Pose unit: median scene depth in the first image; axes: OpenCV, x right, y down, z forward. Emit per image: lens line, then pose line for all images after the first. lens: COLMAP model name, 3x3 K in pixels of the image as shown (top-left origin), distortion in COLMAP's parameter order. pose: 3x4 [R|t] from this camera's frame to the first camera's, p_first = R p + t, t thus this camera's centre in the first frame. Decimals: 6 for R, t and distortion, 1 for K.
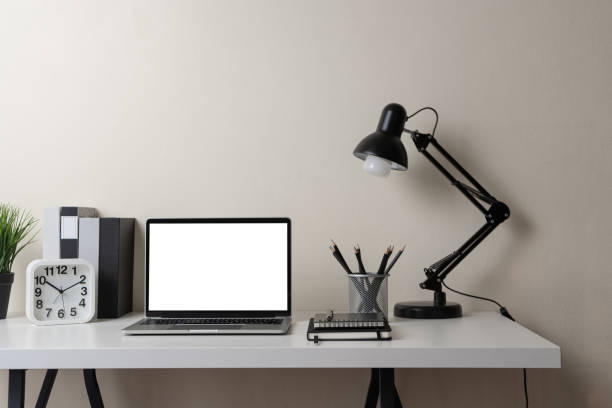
lens RADIAL K [[910.3, 0, 307.1], [0, 910.3, 203.9], [0, 0, 1]] dist [0.007171, 0.000000]
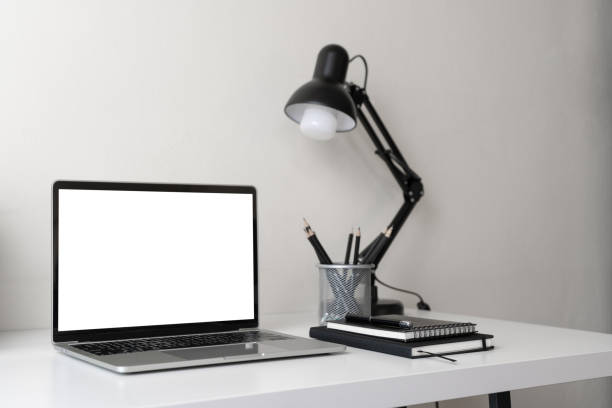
lens RADIAL K [[910.3, 0, 305.2], [0, 910.3, 200.3], [0, 0, 1]] dist [0.007171, 0.000000]
pose [[0.799322, 0.022923, 0.600466, -0.404454], [-0.023759, 0.999696, -0.006536, 0.029046], [-0.600433, -0.009042, 0.799624, 0.410337]]
